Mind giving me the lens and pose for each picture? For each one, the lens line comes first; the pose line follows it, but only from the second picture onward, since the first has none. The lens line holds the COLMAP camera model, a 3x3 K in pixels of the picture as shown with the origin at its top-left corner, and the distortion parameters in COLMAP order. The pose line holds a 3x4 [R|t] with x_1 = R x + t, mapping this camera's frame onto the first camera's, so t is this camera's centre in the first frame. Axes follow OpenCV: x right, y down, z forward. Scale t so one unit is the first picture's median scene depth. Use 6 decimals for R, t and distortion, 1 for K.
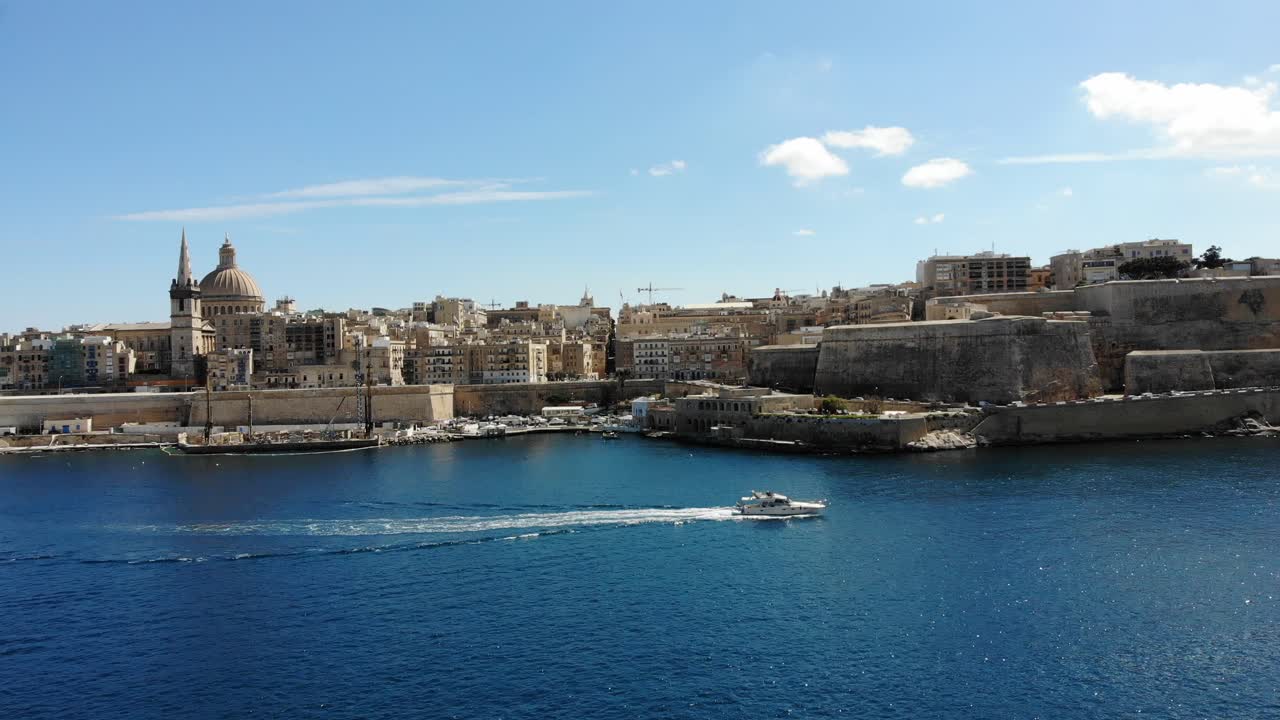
lens RADIAL K [[1053.7, 0, 640.0], [0, 1053.7, 360.0], [0, 0, 1]] dist [0.122335, -0.288380]
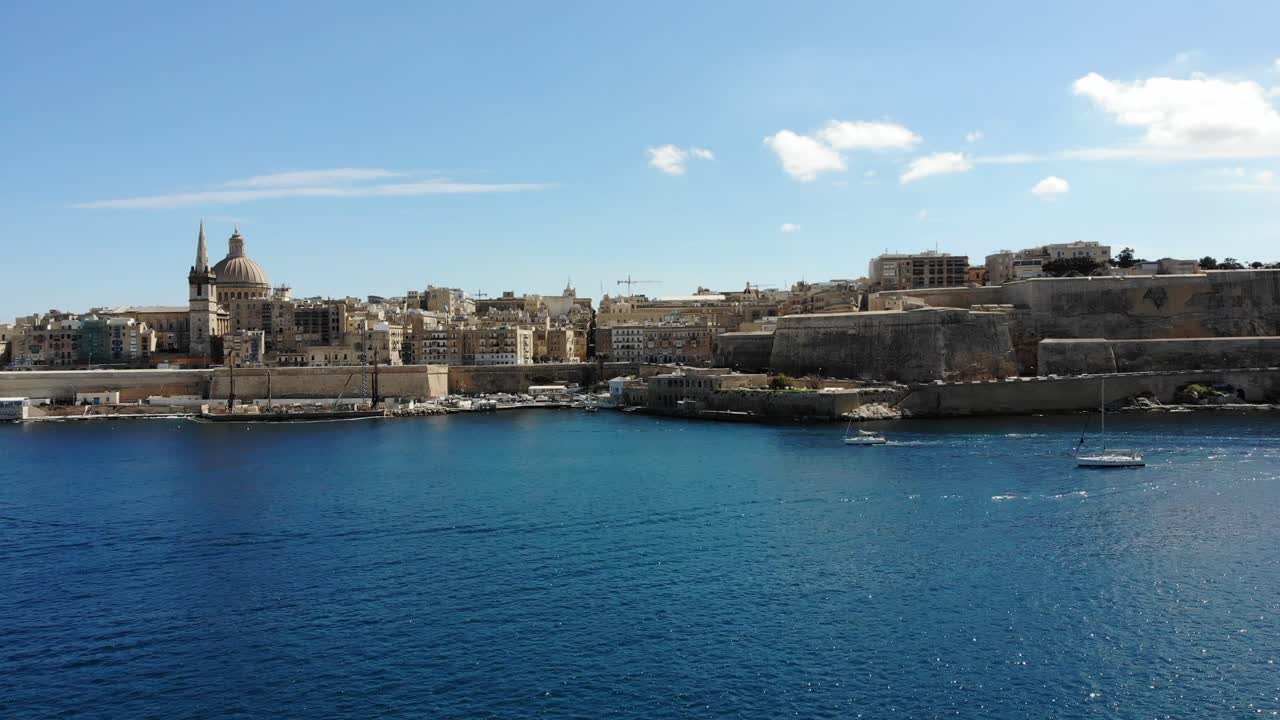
lens RADIAL K [[1127.0, 0, 654.2], [0, 1127.0, 357.1], [0, 0, 1]] dist [0.167292, -0.413954]
pose [[0.999584, 0.009766, 0.027131, 0.006564], [-0.009724, 0.999951, -0.001691, 0.015084], [-0.027146, 0.001427, 0.999630, -0.193931]]
